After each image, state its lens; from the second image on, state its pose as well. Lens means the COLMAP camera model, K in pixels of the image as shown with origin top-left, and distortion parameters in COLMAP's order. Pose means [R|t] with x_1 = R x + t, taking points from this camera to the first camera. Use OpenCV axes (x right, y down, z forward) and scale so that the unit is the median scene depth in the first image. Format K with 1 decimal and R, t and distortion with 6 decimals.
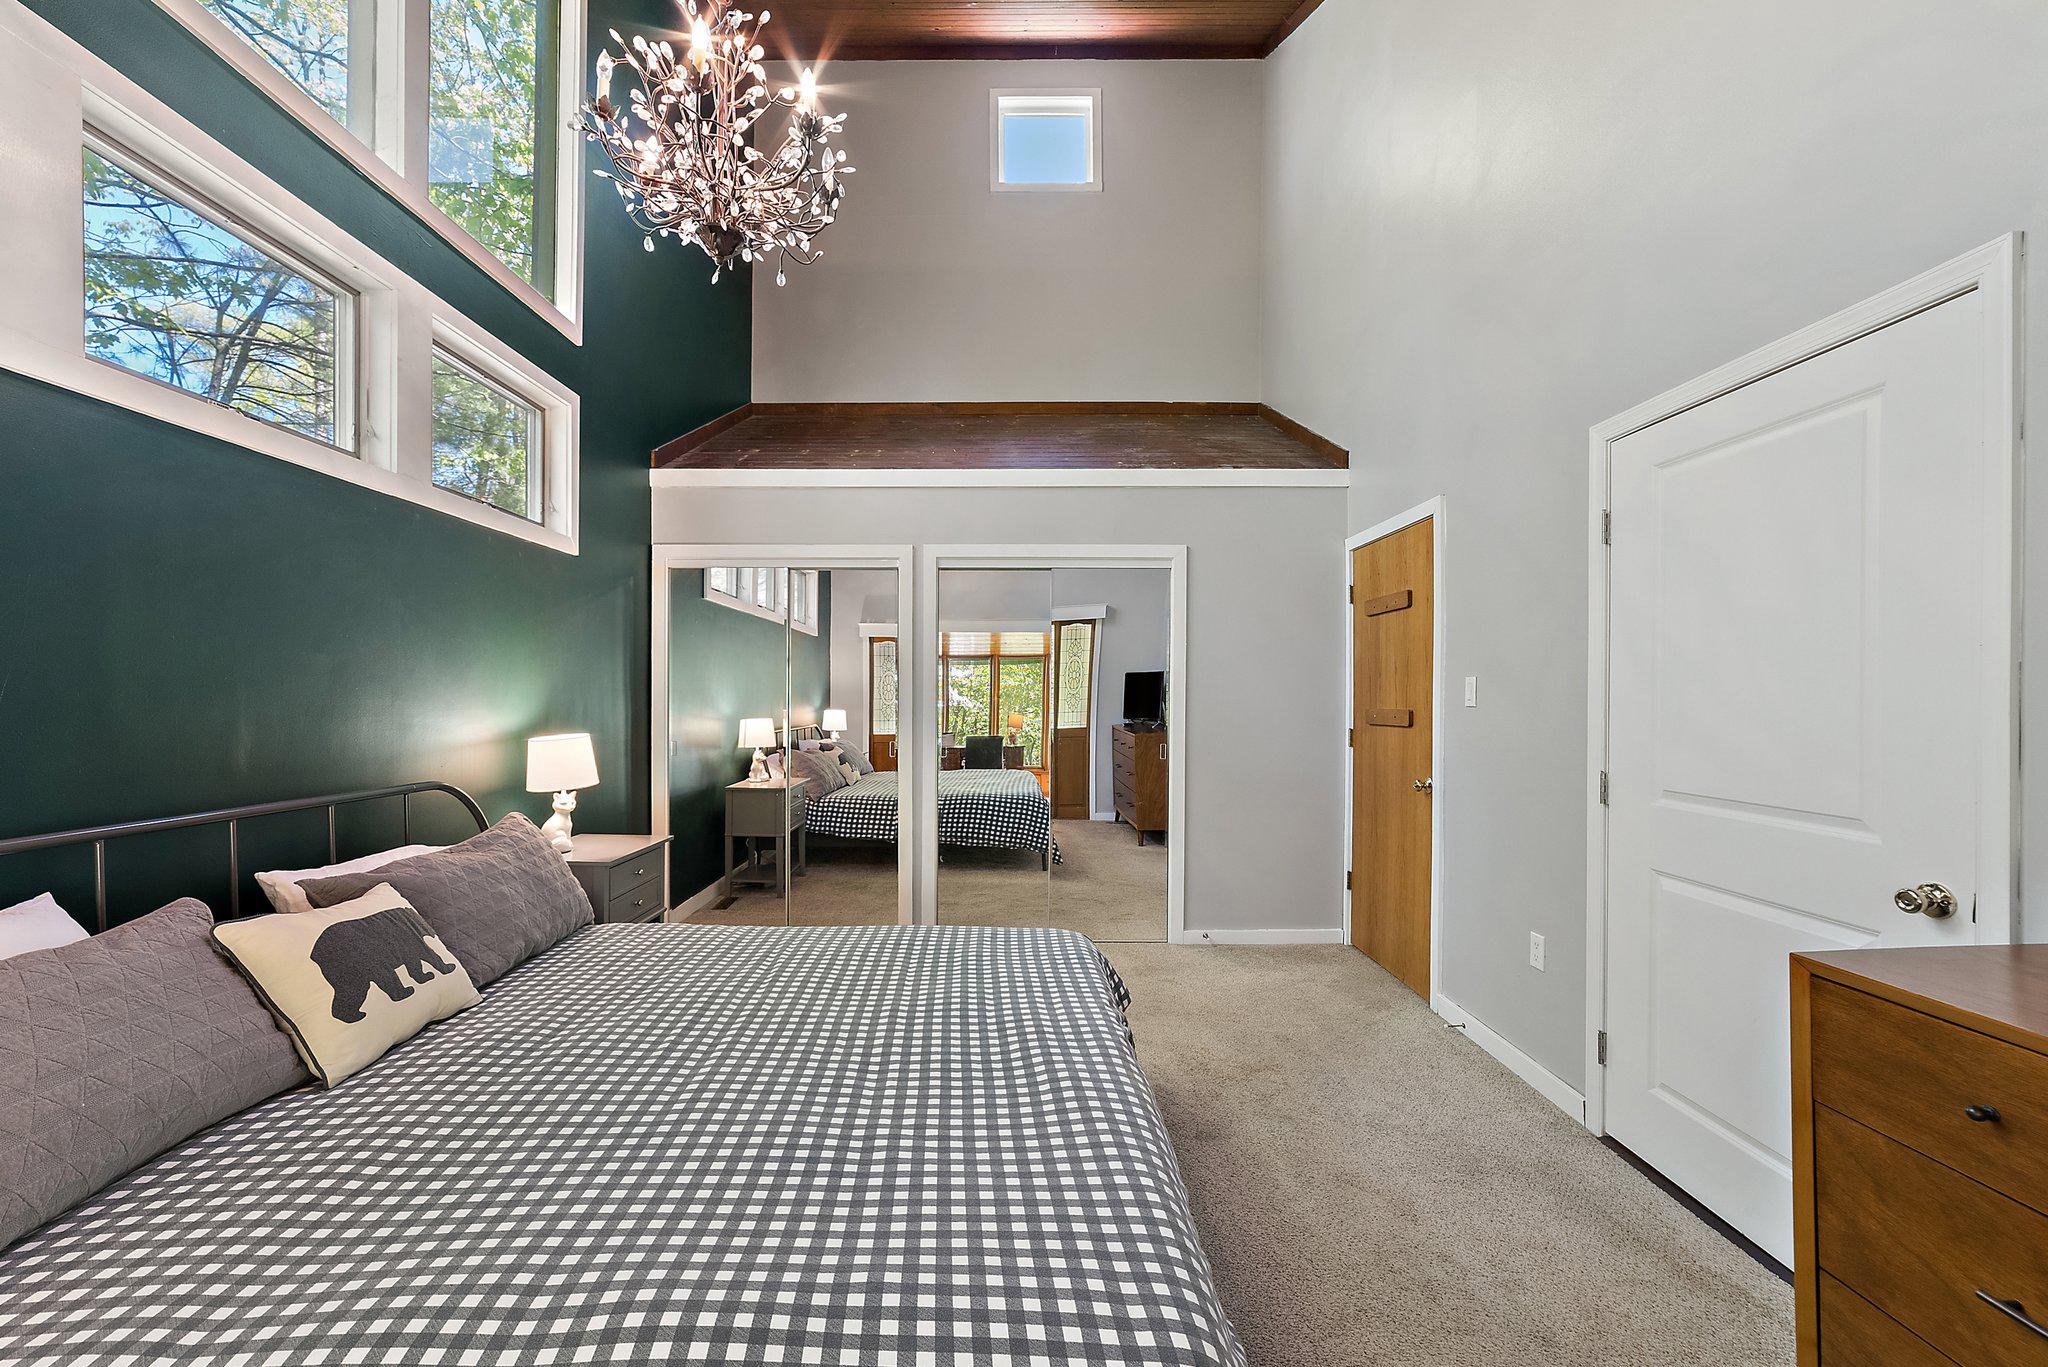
lens RADIAL K [[864.3, 0, 1021.6], [0, 864.3, 682.9], [0, 0, 1]] dist [0.015355, 0.000923]
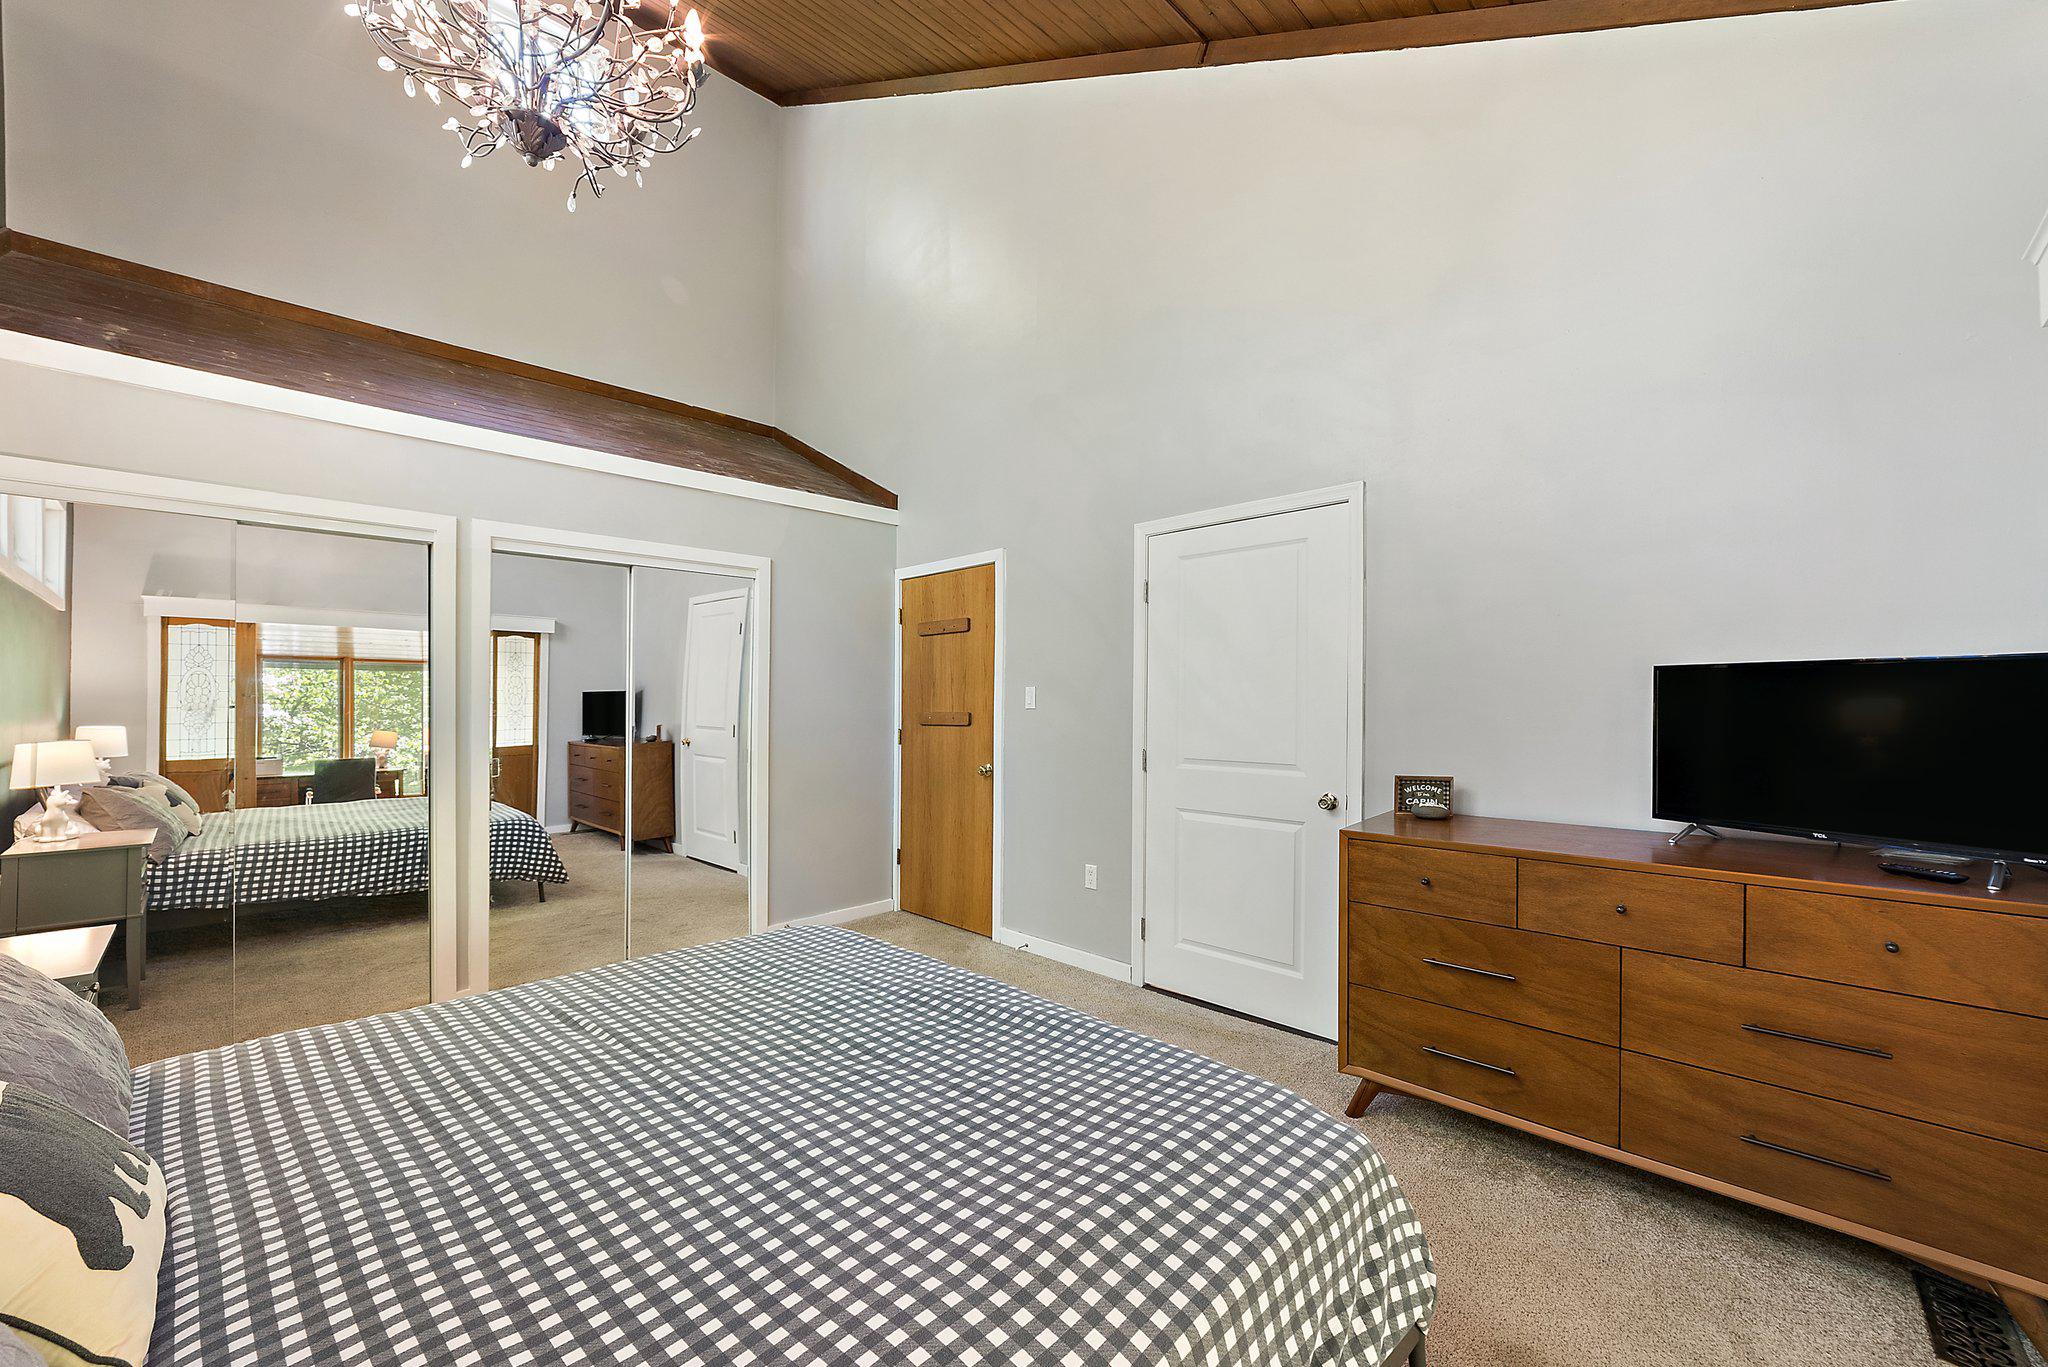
lens RADIAL K [[864.3, 0, 1020.8], [0, 864.3, 695.2], [0, 0, 1]] dist [0.015355, 0.000923]
pose [[0.690234, 0.003358, 0.723578, -0.410045], [-0.007310, 0.999971, 0.002333, 0.002429], [-0.723549, -0.006900, 0.690238, 0.069300]]
